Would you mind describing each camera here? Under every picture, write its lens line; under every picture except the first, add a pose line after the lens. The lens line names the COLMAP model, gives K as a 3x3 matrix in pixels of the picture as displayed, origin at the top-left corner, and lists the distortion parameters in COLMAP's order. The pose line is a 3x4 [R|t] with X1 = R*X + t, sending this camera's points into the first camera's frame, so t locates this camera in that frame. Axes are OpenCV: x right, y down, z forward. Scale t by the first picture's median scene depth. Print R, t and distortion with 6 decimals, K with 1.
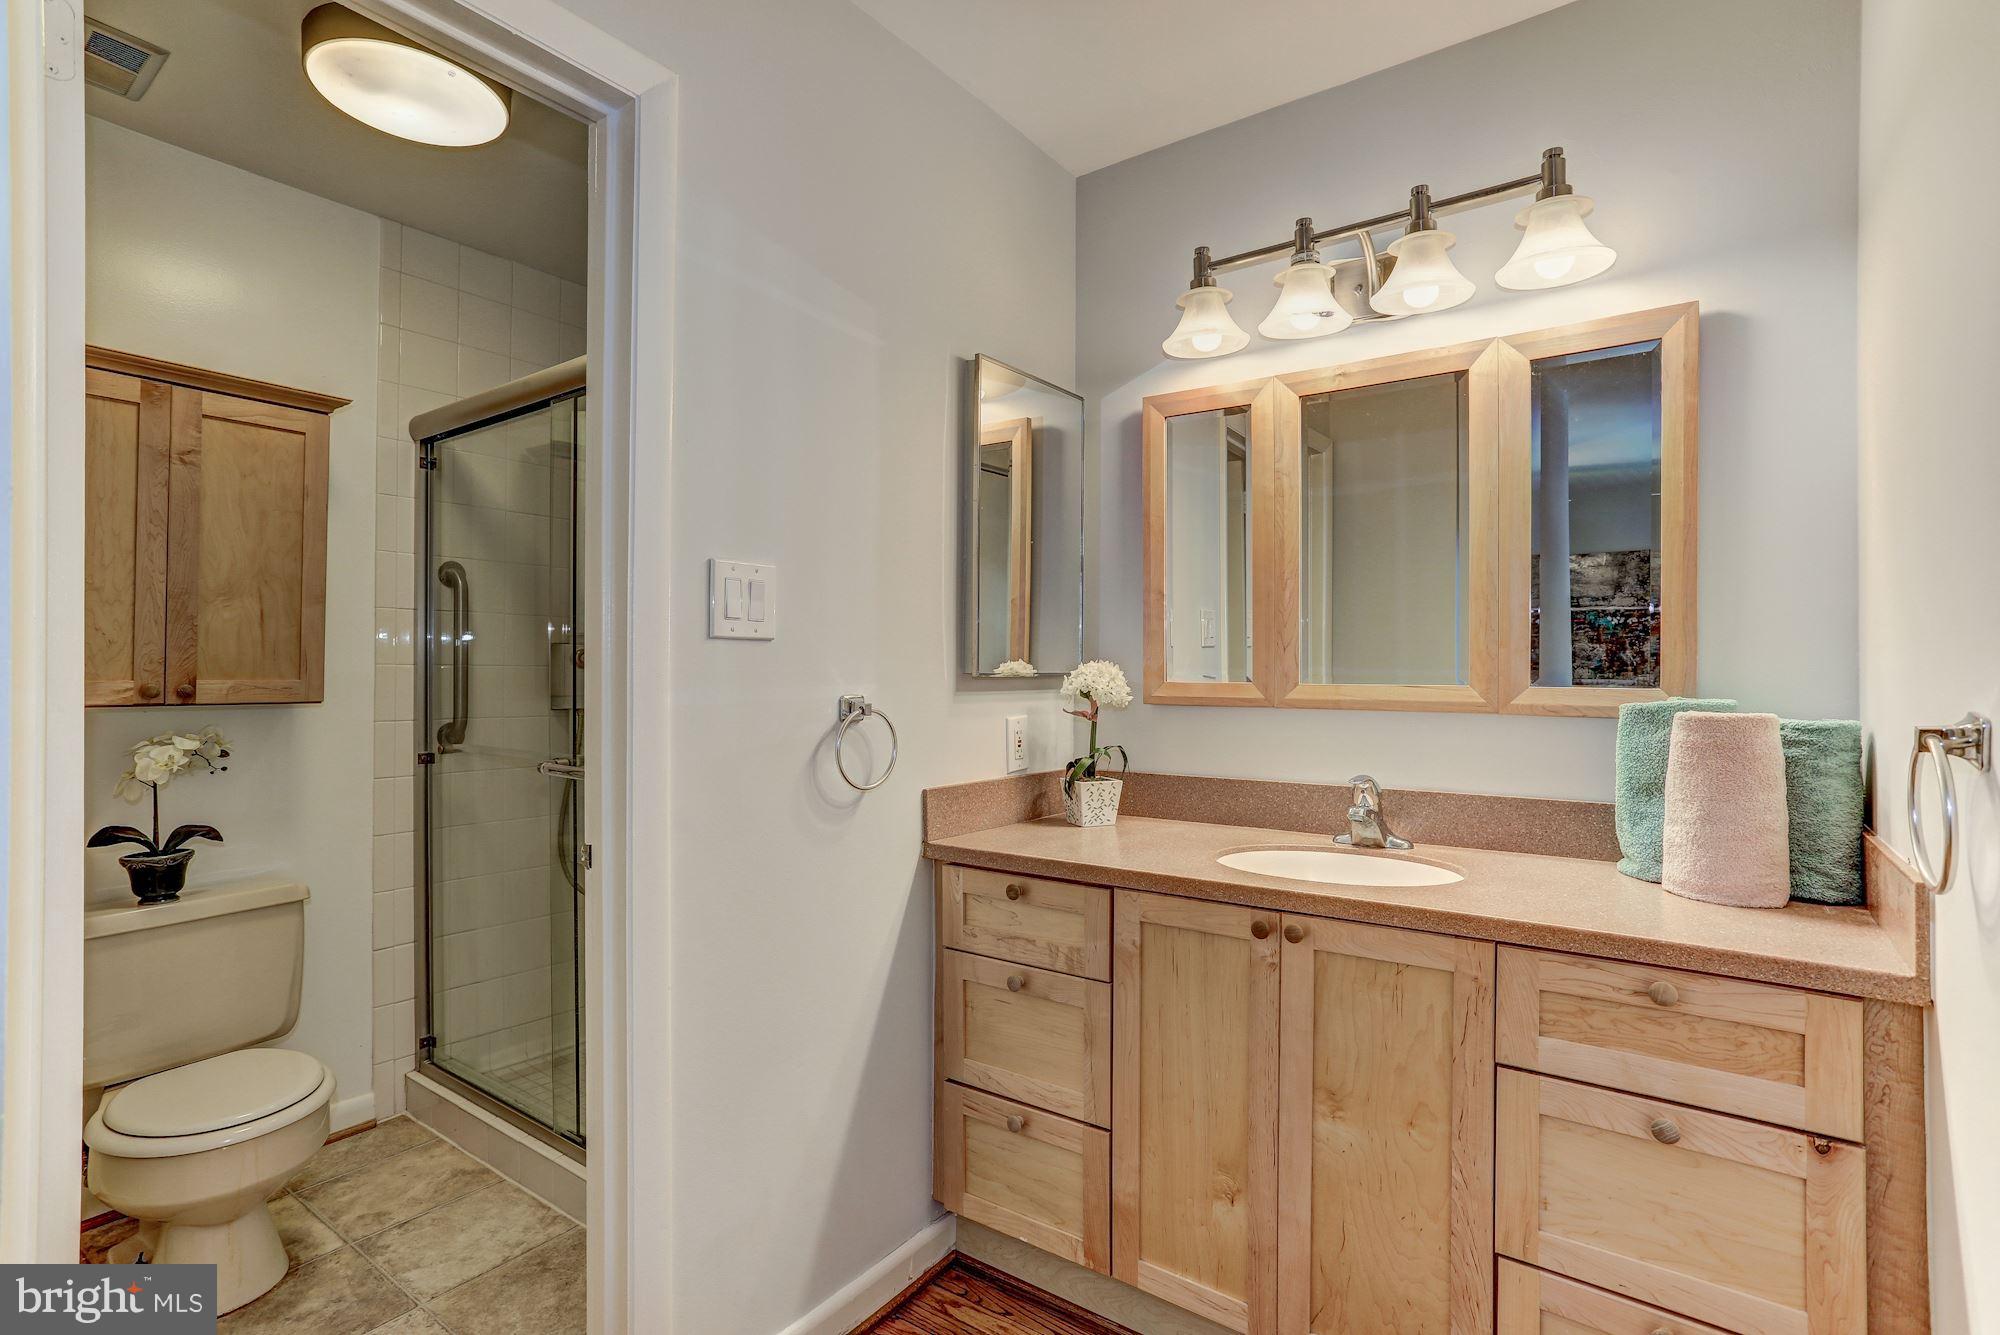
lens RADIAL K [[976.1, 0, 997.0], [0, 976.1, 668.9], [0, 0, 1]] dist [-0.053554, 0.038197]
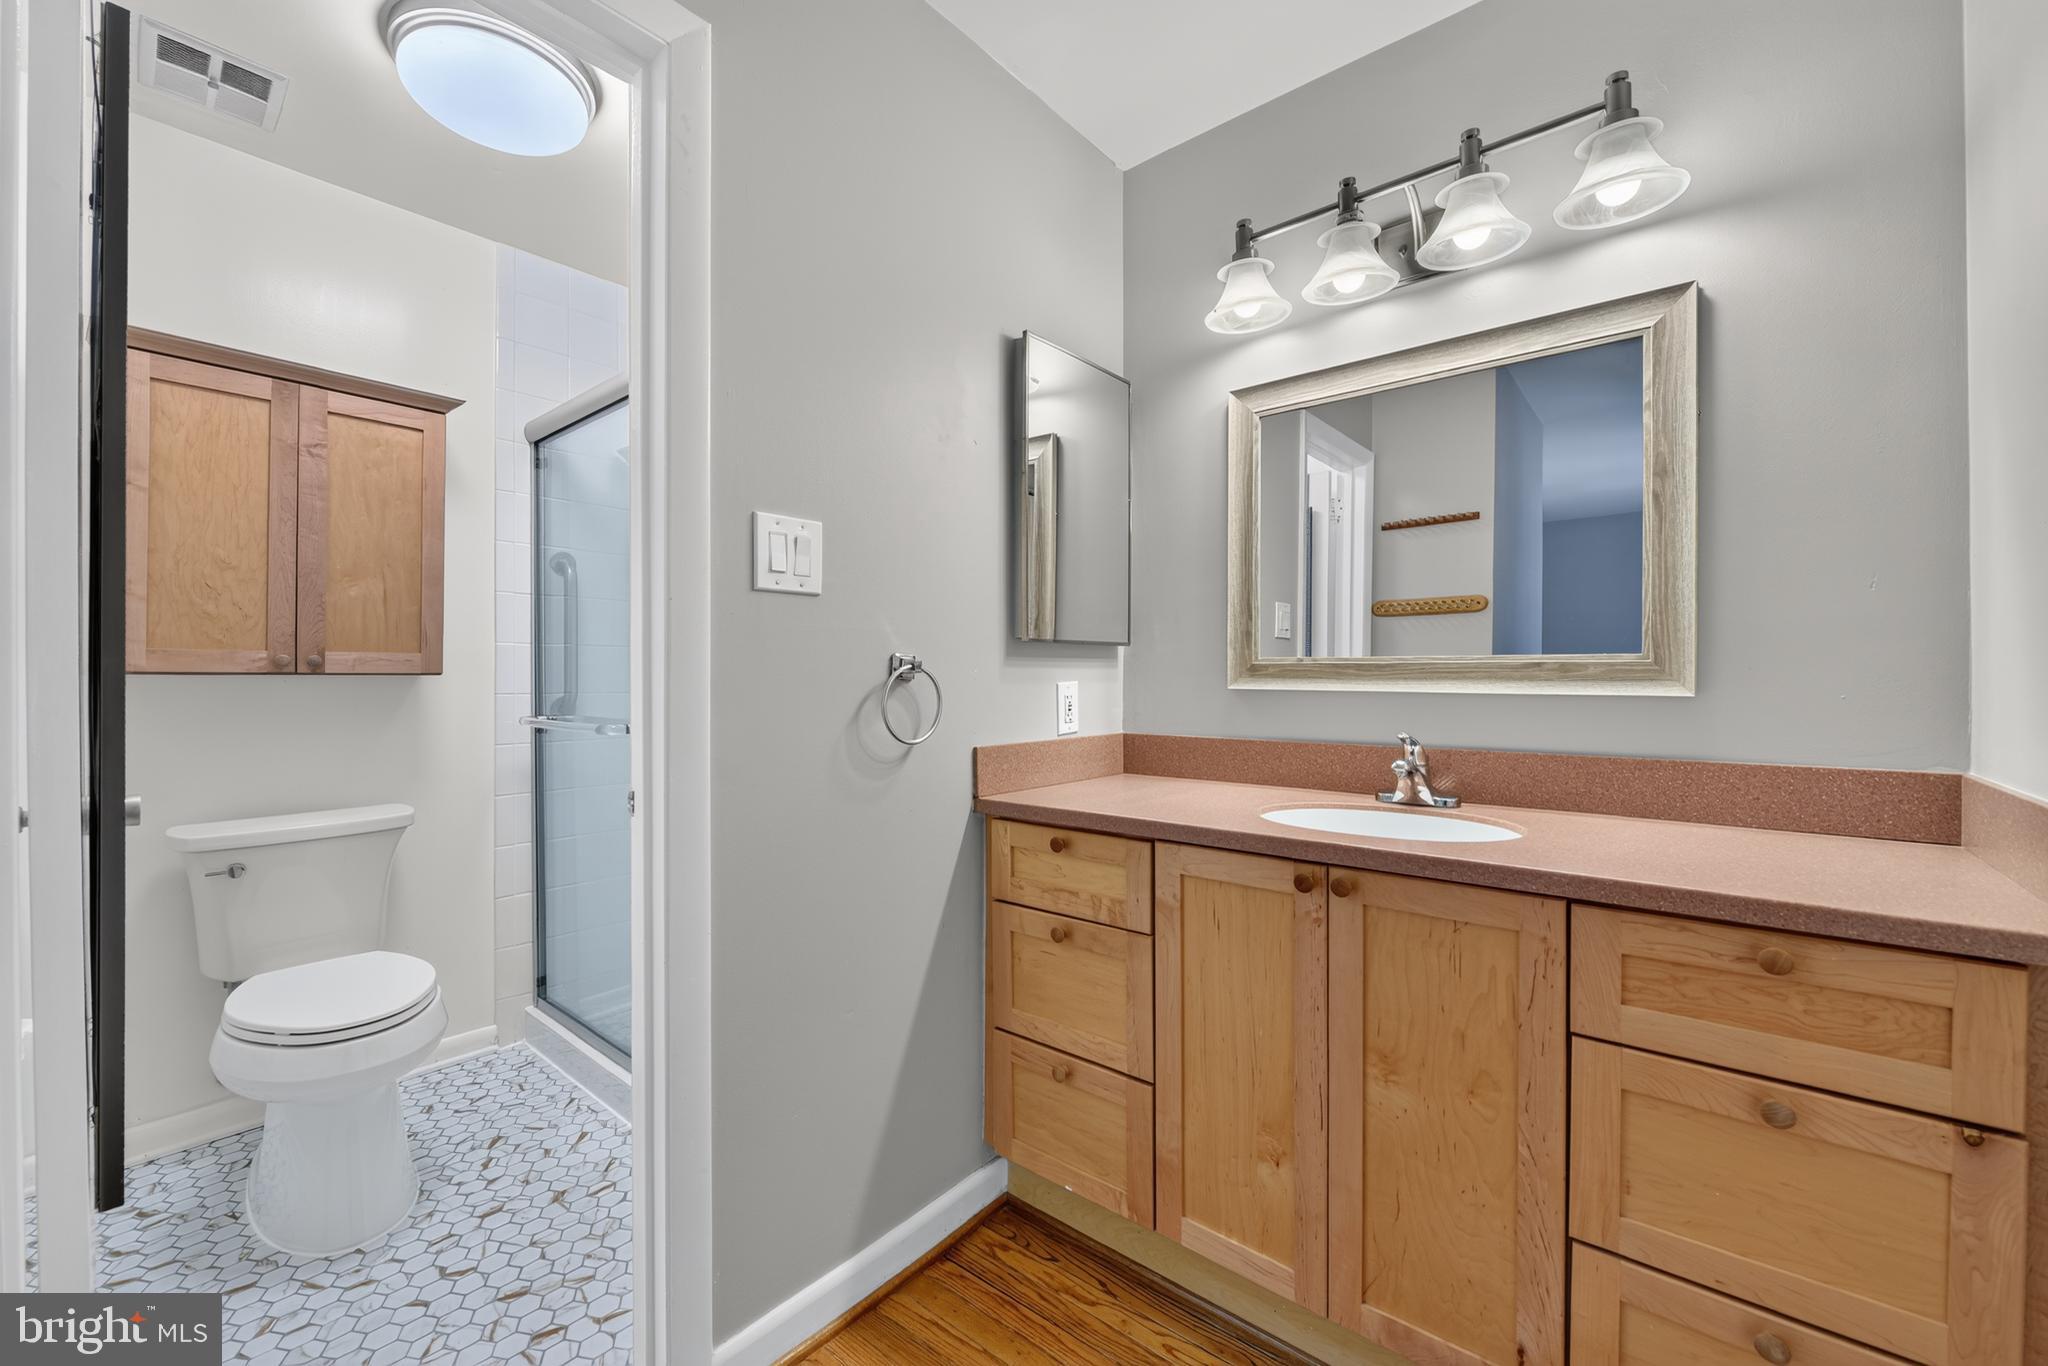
lens RADIAL K [[809.7, 0, 1022.1], [0, 809.7, 678.1], [0, 0, 1]] dist [-0.007217, -0.000719]
pose [[0.998076, -0.002943, -0.061932, 0.034259], [0.003225, 0.999985, 0.004454, 0.051495], [0.061918, -0.004645, 0.998070, 0.153625]]
